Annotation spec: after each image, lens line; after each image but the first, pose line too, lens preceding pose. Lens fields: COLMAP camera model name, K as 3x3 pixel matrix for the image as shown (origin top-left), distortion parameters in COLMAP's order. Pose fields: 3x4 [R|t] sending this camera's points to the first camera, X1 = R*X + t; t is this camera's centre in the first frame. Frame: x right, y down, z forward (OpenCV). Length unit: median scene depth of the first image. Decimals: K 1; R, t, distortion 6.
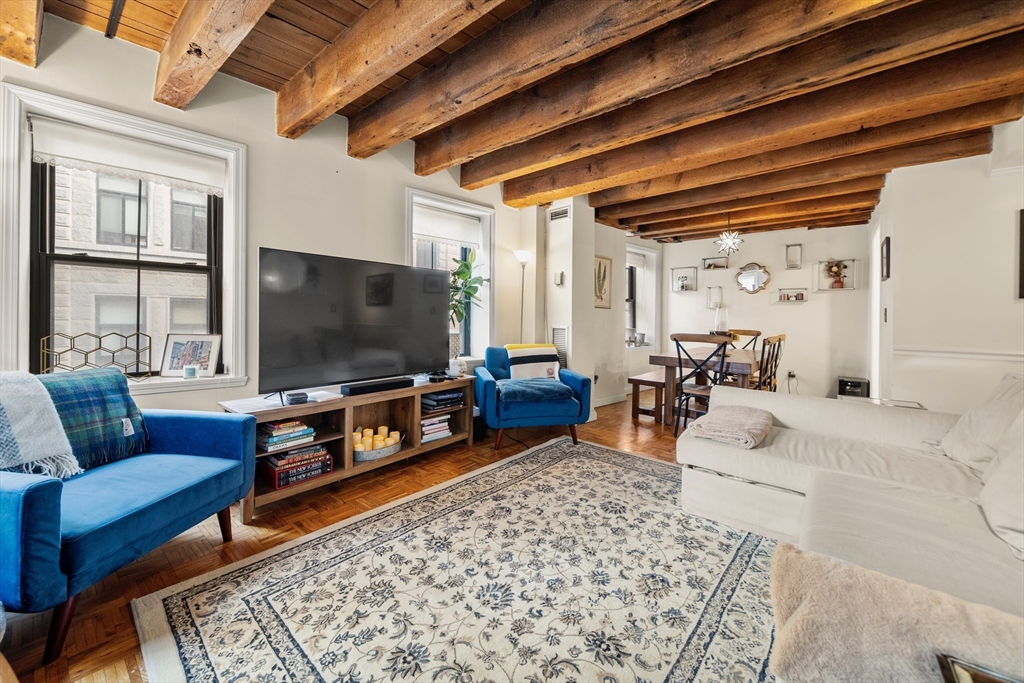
lens RADIAL K [[379.0, 0, 512.2], [0, 379.0, 324.2], [0, 0, 1]] dist [0.000124, -0.000001]
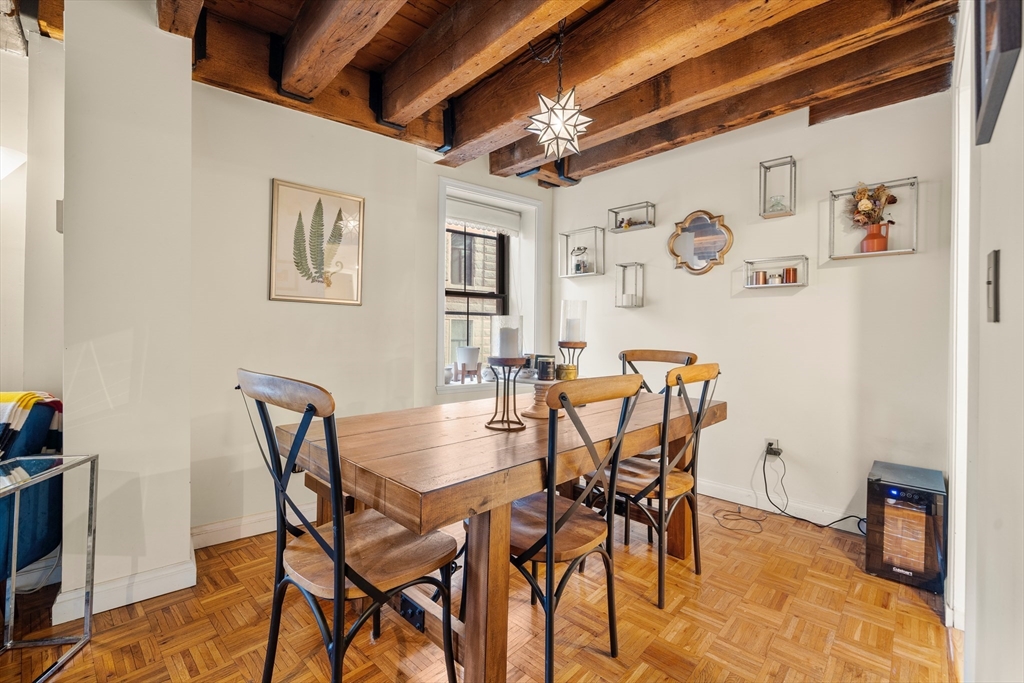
lens RADIAL K [[429.4, 0, 512.0], [0, 429.4, 341.5], [0, 0, 1]] dist [0.000553, 0.000064]
pose [[0.997718, 0.001676, -0.067492, 0.810261], [-0.001900, 0.999993, -0.003261, 0.012338], [0.067486, 0.003381, 0.997714, 0.821400]]
